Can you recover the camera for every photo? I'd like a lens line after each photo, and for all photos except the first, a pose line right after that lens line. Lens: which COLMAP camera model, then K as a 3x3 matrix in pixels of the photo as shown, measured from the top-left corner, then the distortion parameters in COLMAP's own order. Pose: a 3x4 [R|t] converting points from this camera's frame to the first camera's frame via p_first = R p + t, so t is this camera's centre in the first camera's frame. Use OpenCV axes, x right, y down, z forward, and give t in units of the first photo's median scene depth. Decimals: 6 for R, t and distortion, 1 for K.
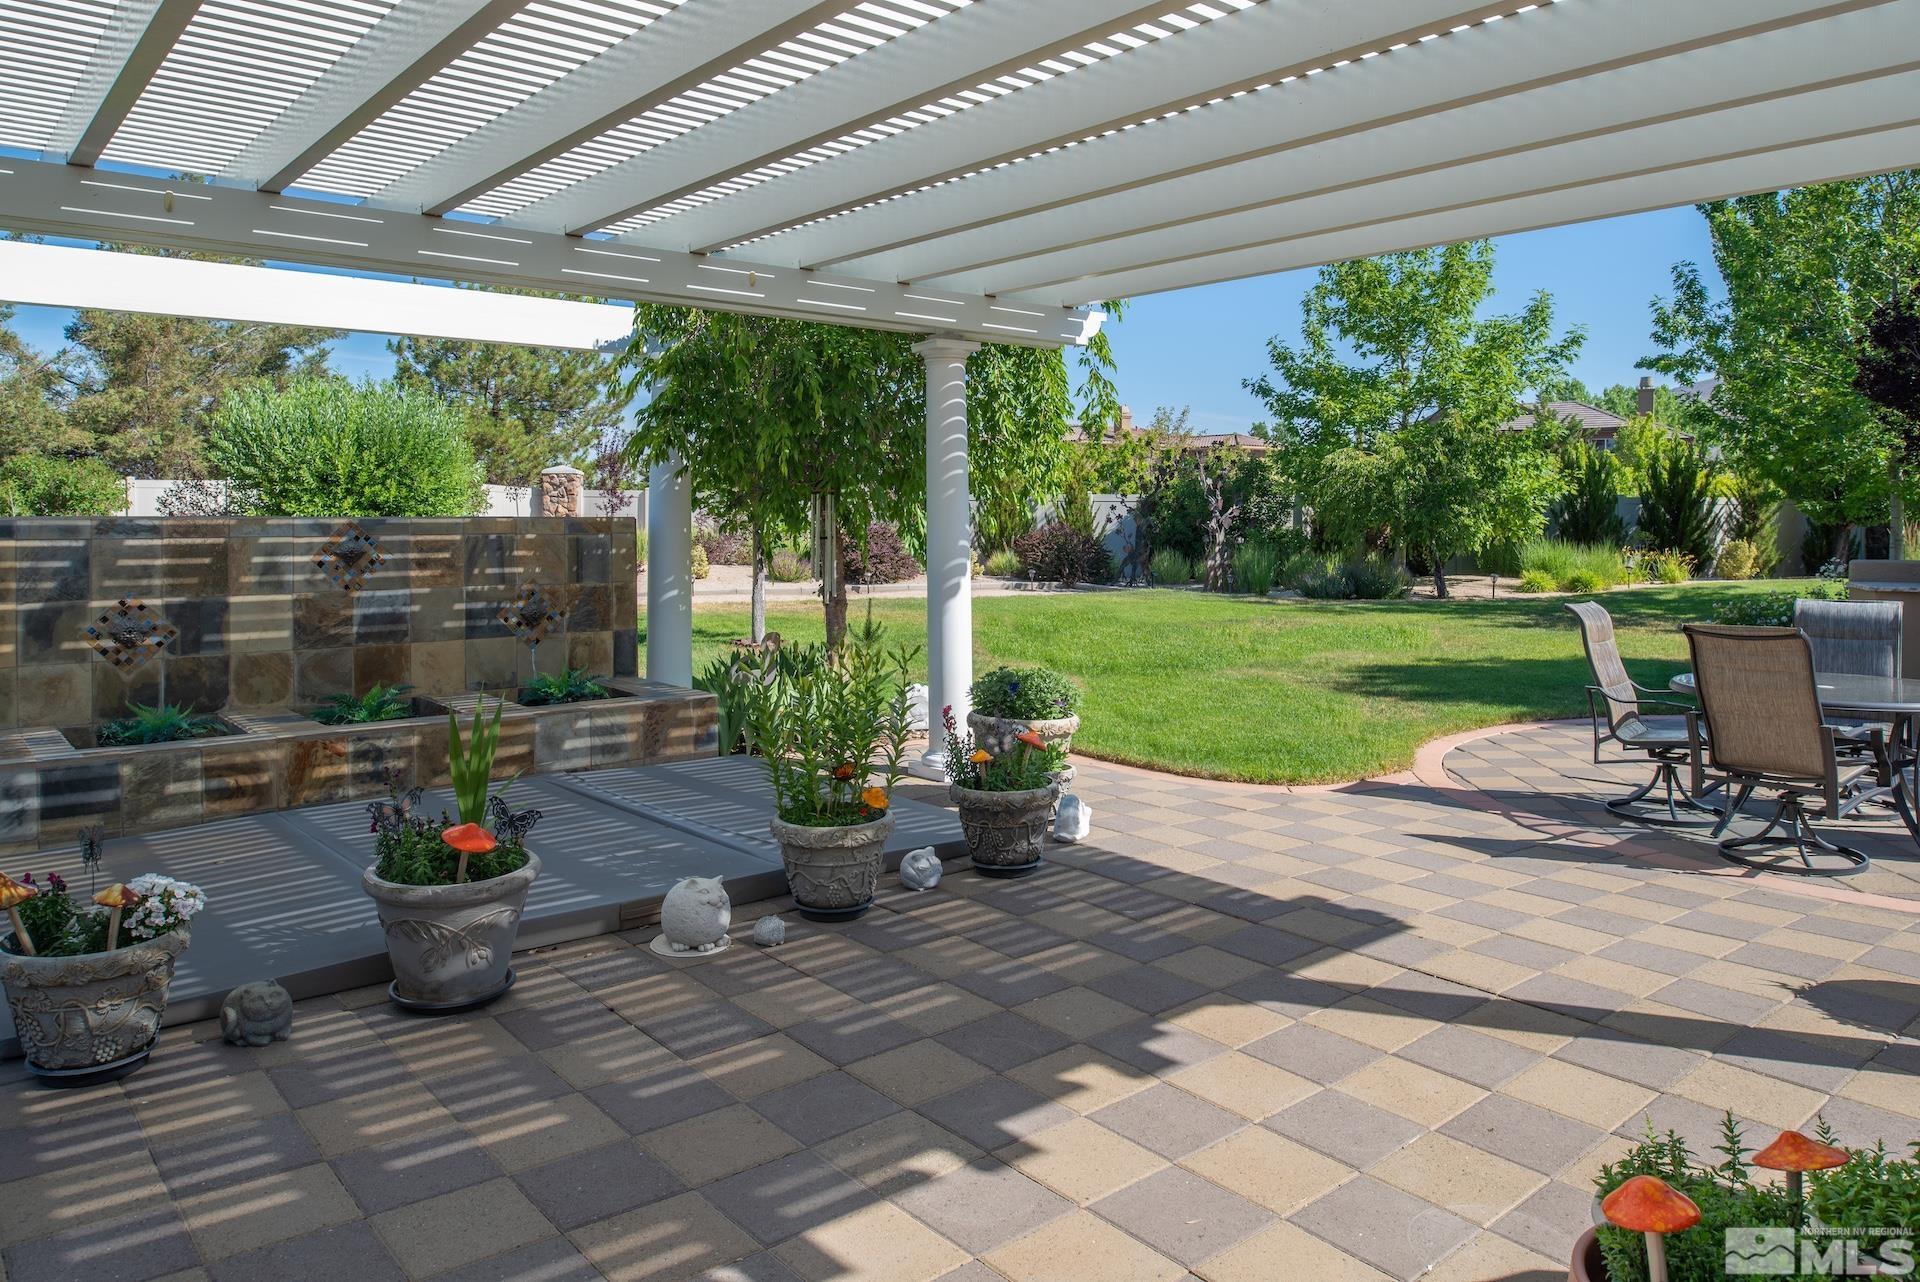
lens RADIAL K [[1319.9, 0, 971.4], [0, 1319.9, 523.0], [0, 0, 1]] dist [-0.000345, -0.009203]
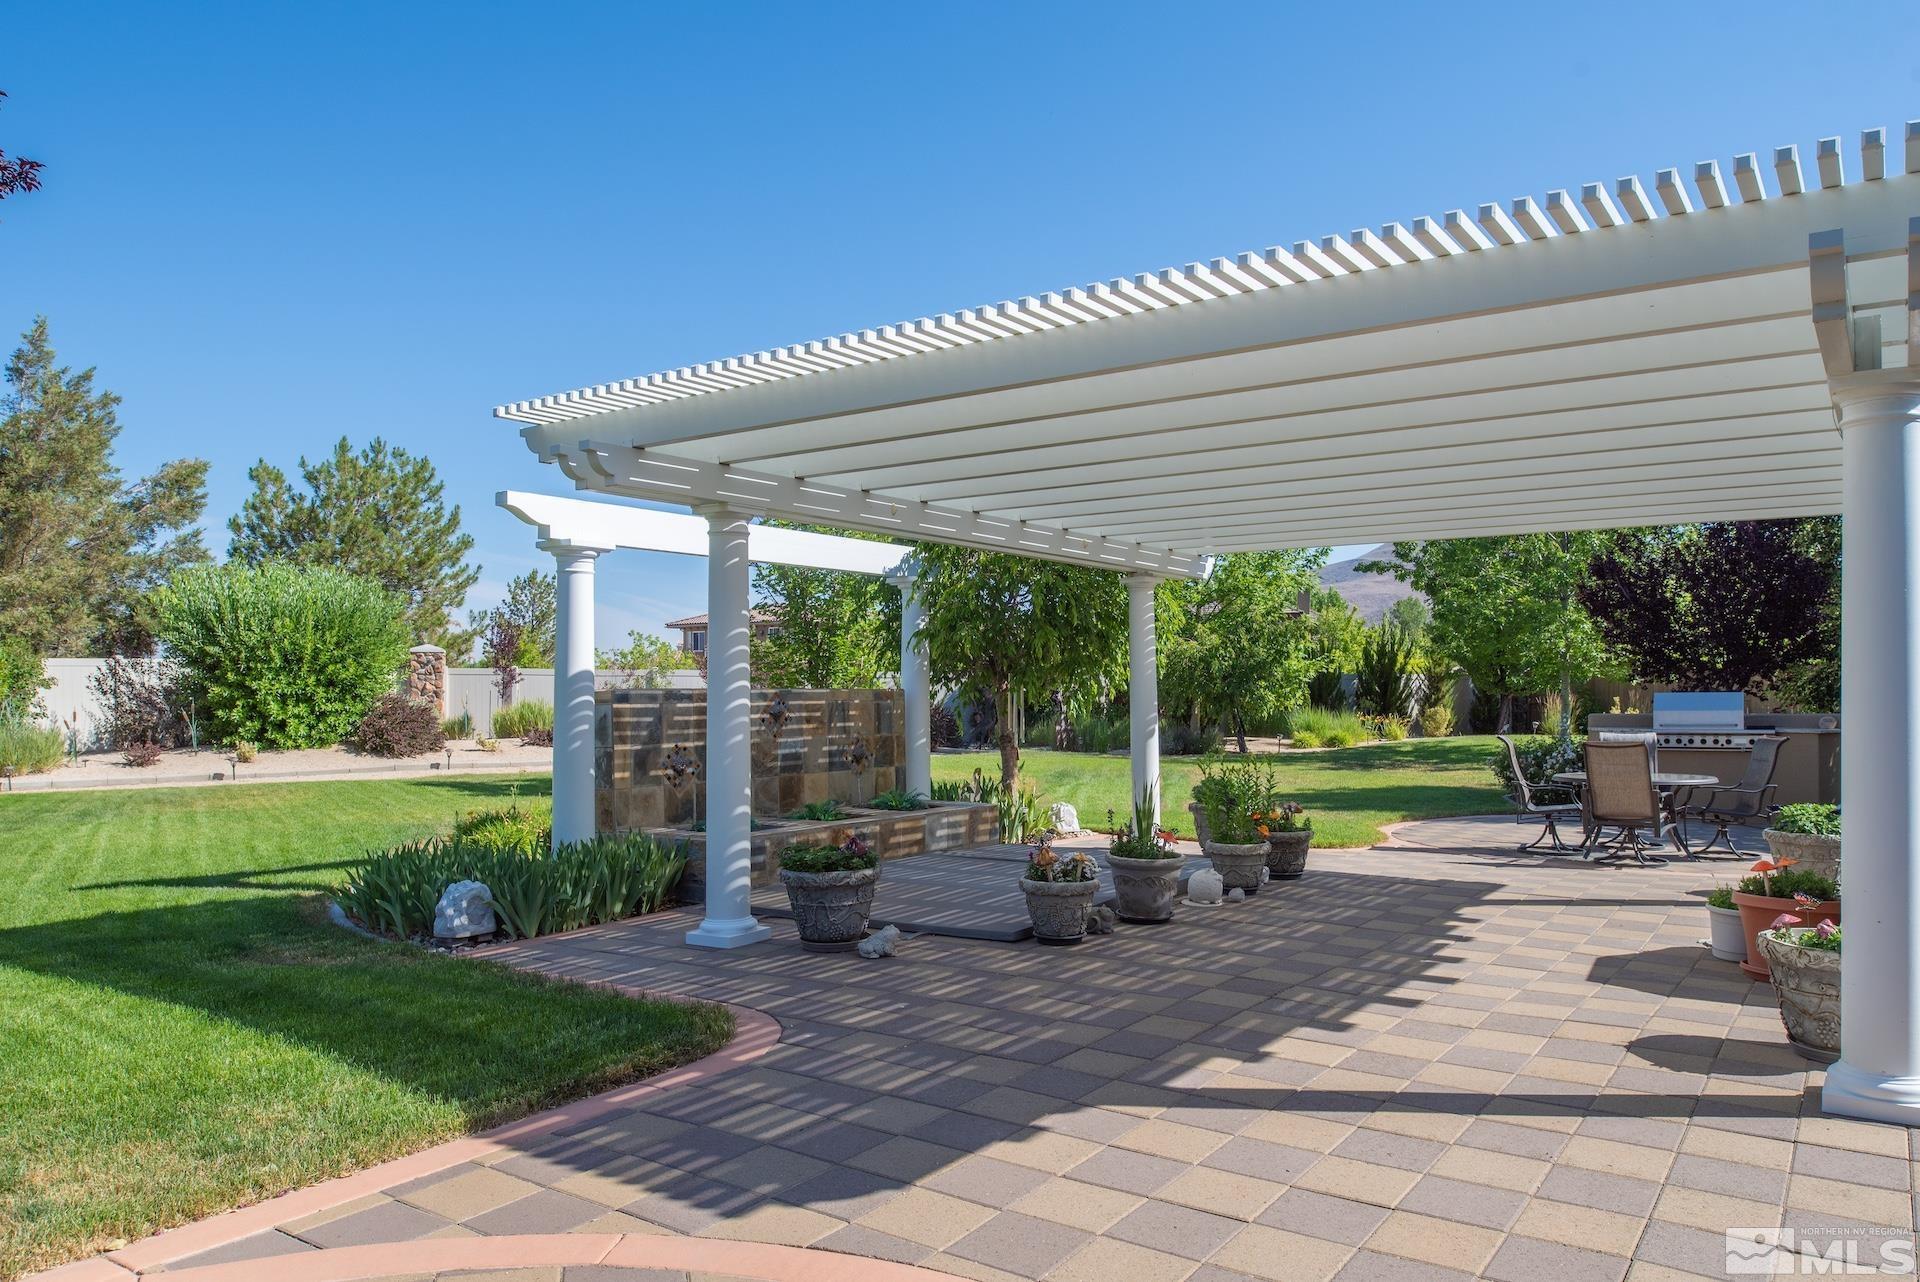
lens RADIAL K [[1319.9, 0, 964.4], [0, 1319.9, 686.9], [0, 0, 1]] dist [-0.000345, -0.009203]
pose [[0.969488, -0.003051, 0.245121, -0.563918], [0.005458, 0.999943, -0.009142, 0.007361], [-0.245079, 0.010201, 0.969449, -0.448577]]
